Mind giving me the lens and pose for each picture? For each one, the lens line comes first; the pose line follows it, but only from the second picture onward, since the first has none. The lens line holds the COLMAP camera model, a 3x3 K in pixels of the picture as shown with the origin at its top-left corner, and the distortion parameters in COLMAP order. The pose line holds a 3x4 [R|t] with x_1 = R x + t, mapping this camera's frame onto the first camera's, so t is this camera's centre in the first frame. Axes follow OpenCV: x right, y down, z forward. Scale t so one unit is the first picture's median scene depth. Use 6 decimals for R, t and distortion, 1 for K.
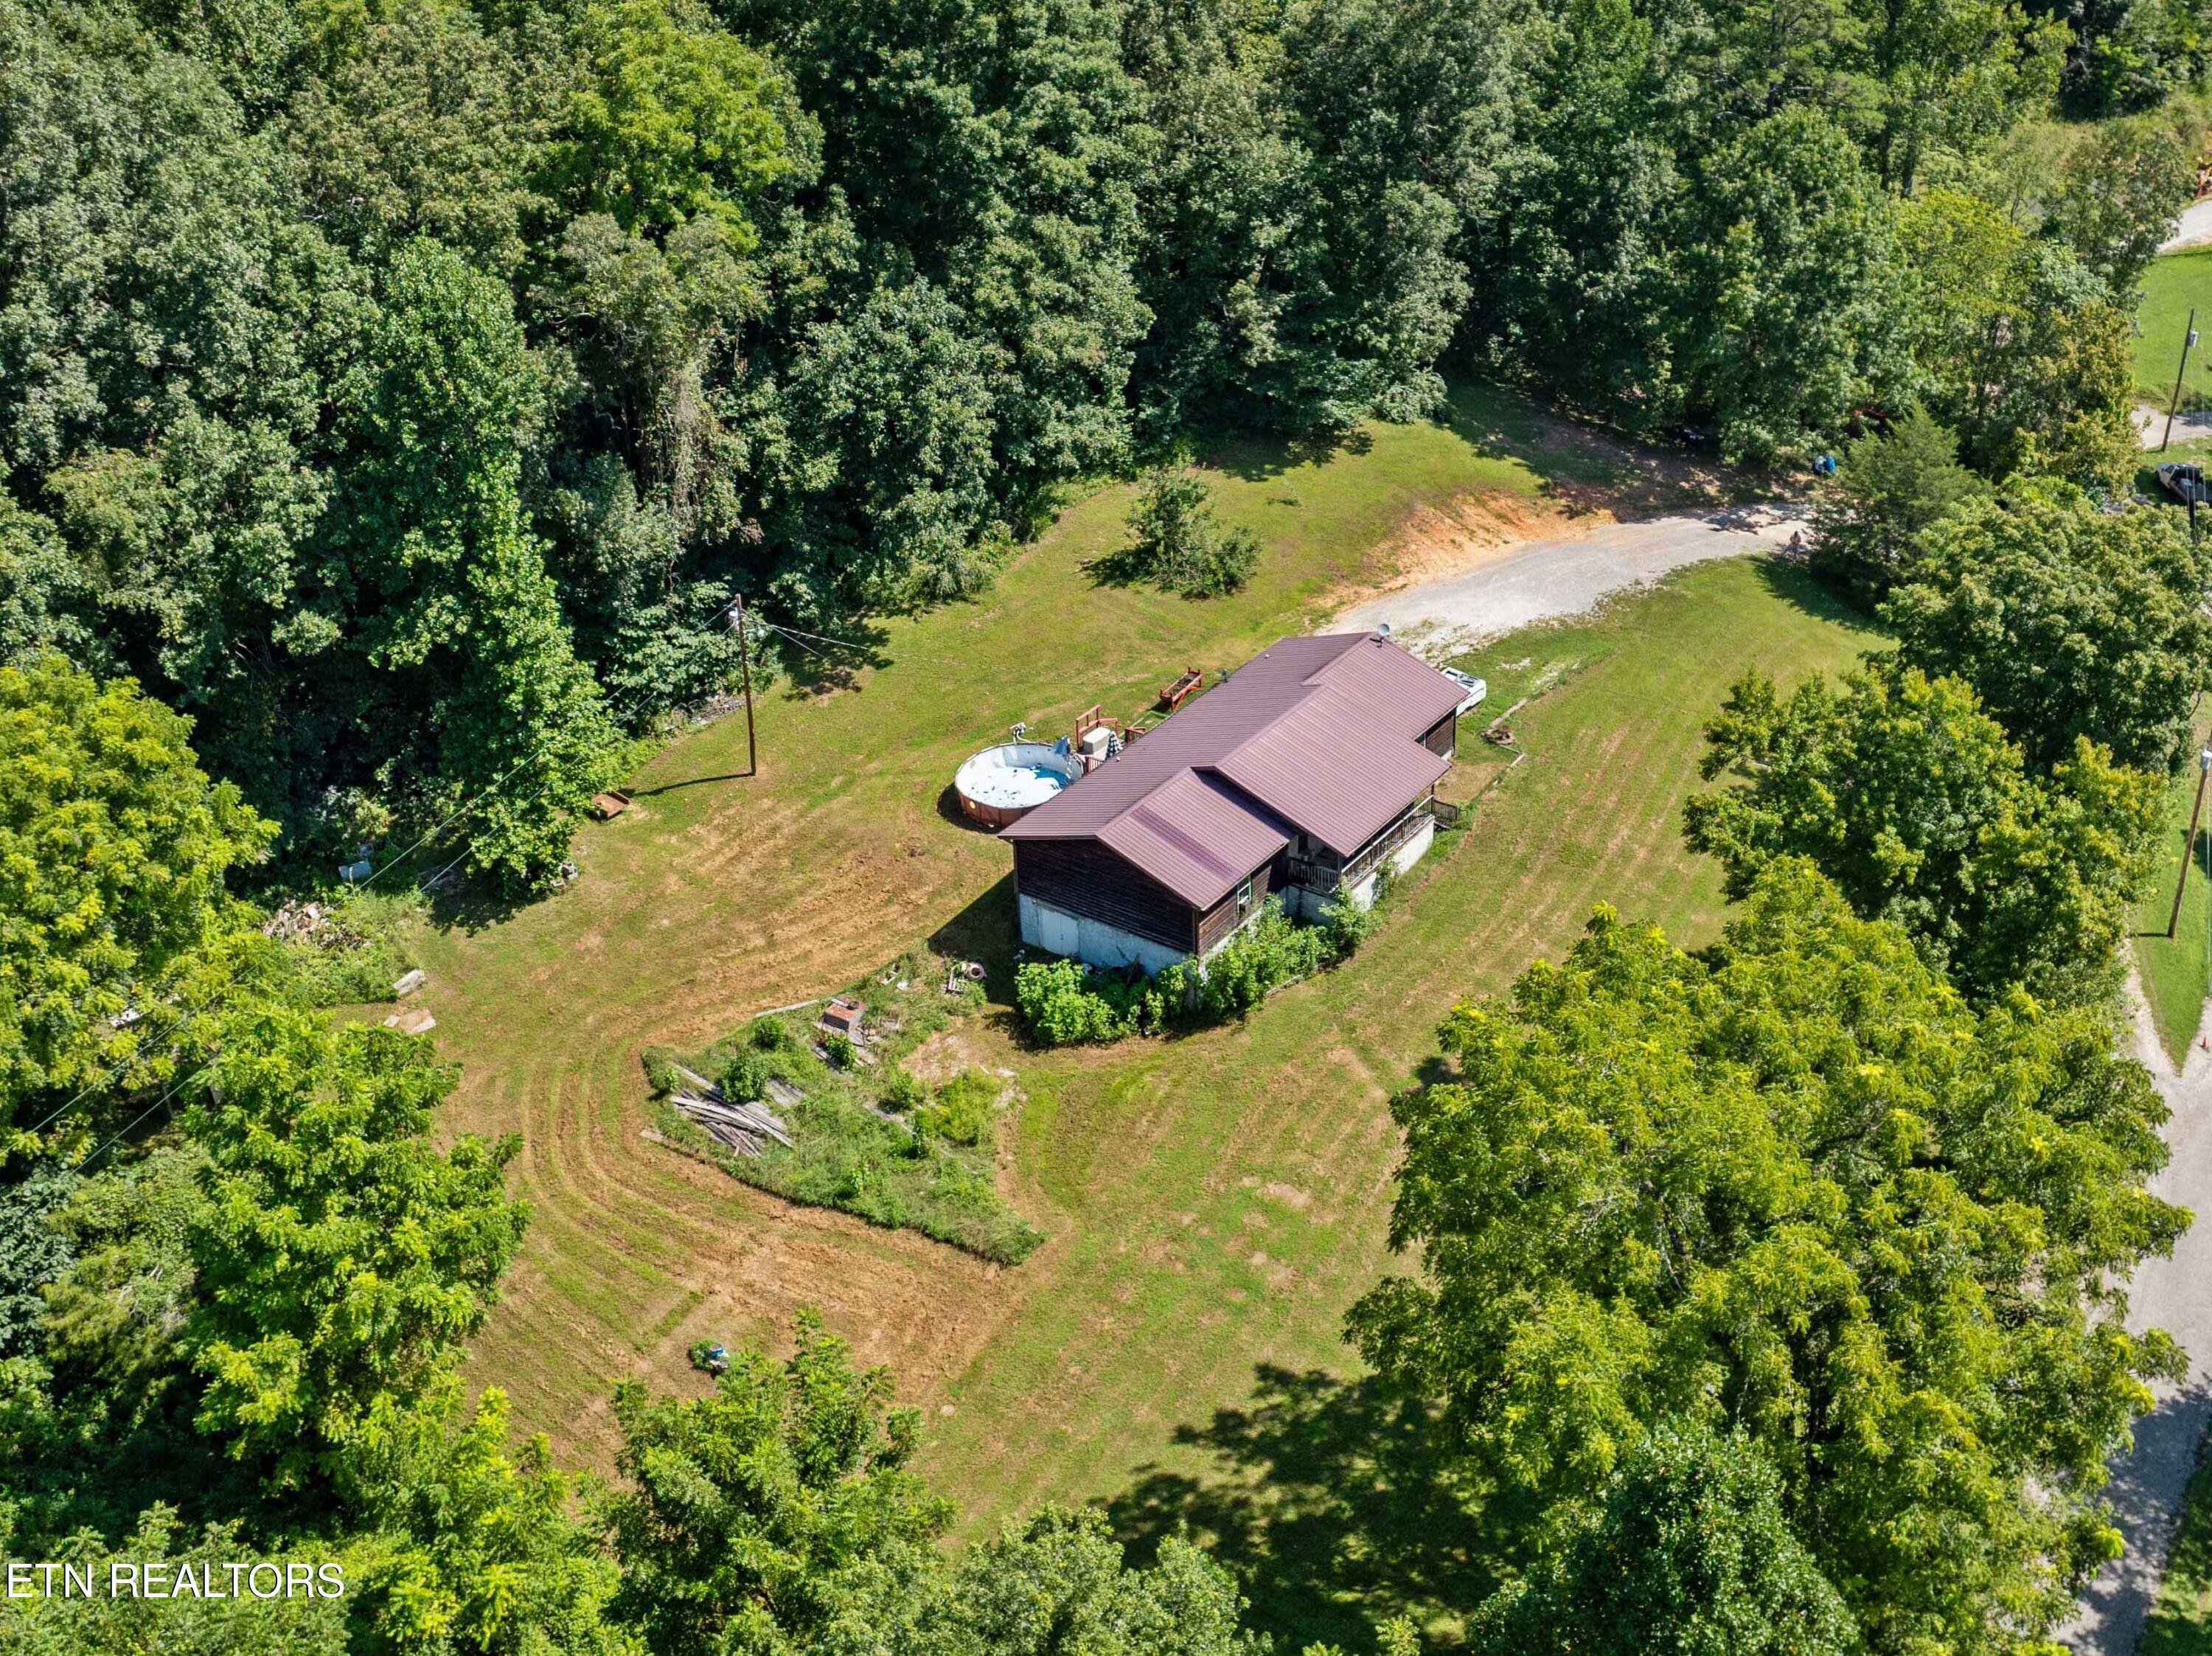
lens RADIAL K [[2308.0, 0, 1150.8], [0, 2308.0, 828.7], [0, 0, 1]] dist [-0.009124, -0.003521]
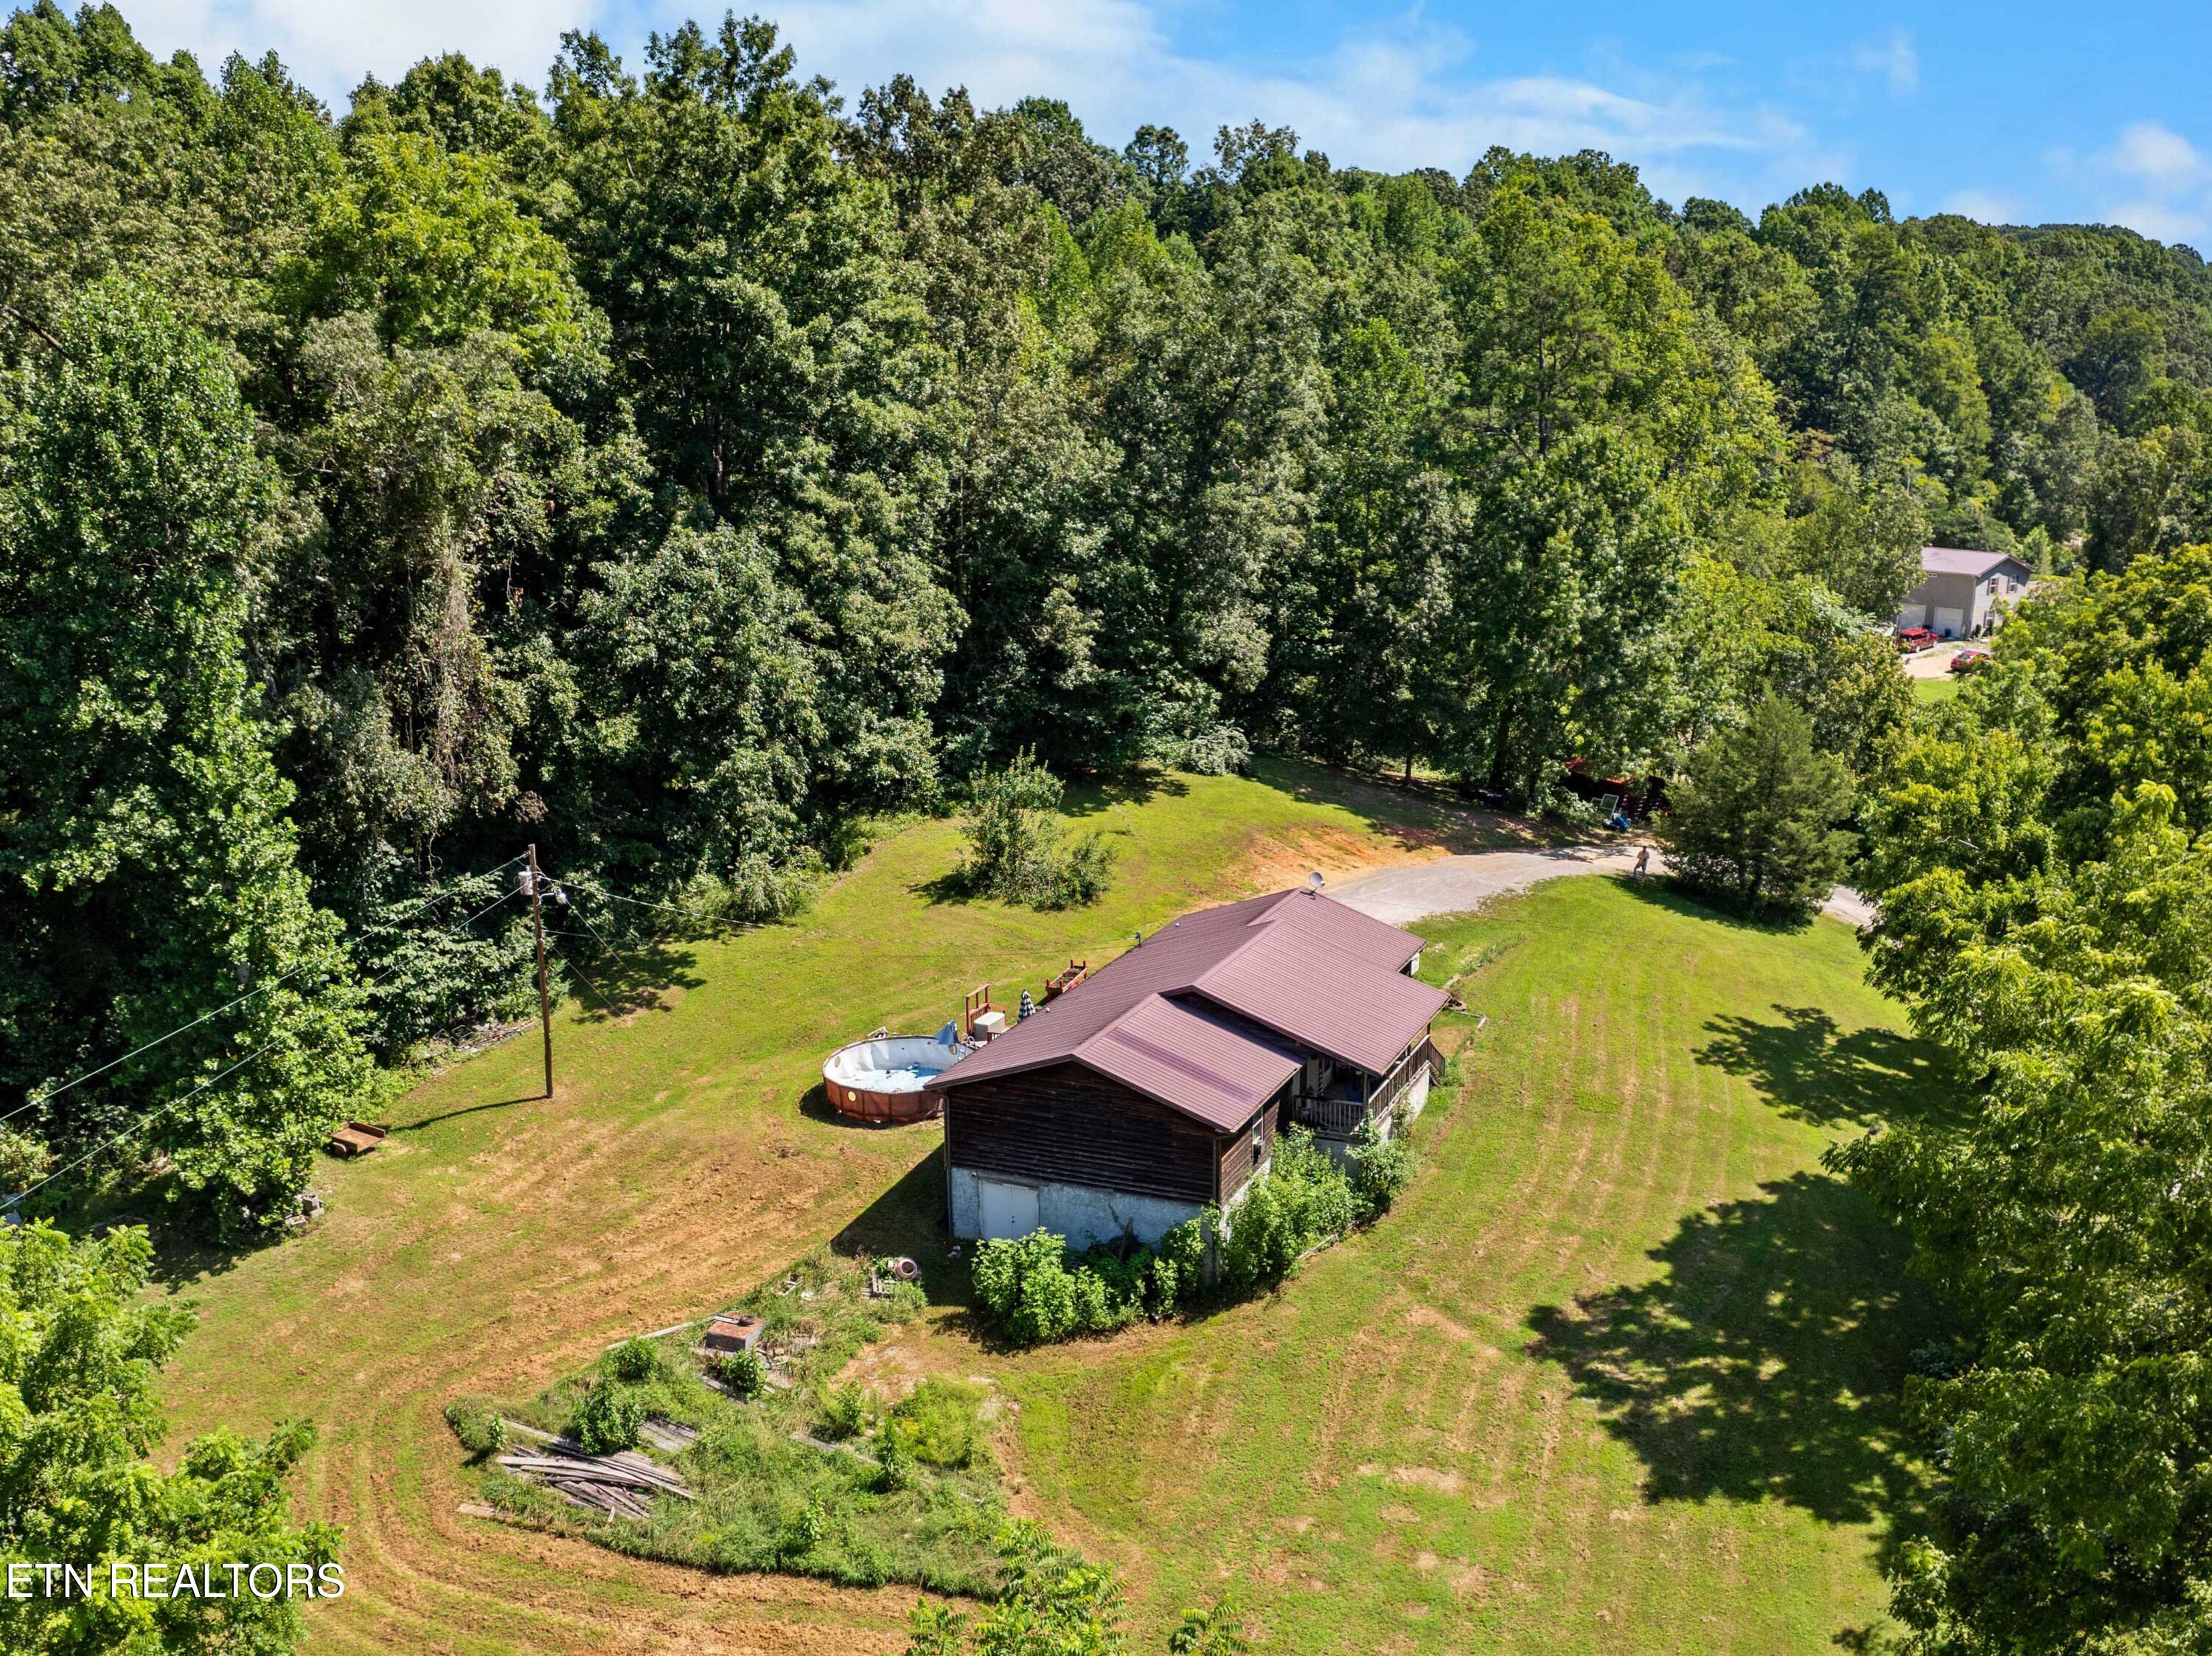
lens RADIAL K [[1984.0, 0, 1148.1], [0, 1984.0, 1101.7], [0, 0, 1]] dist [-0.008161, -0.077149]
pose [[0.976537, -0.057699, 0.207478, -0.125432], [0.093255, 0.981722, -0.165909, 0.118704], [-0.194113, 0.181365, 0.964068, 0.349705]]
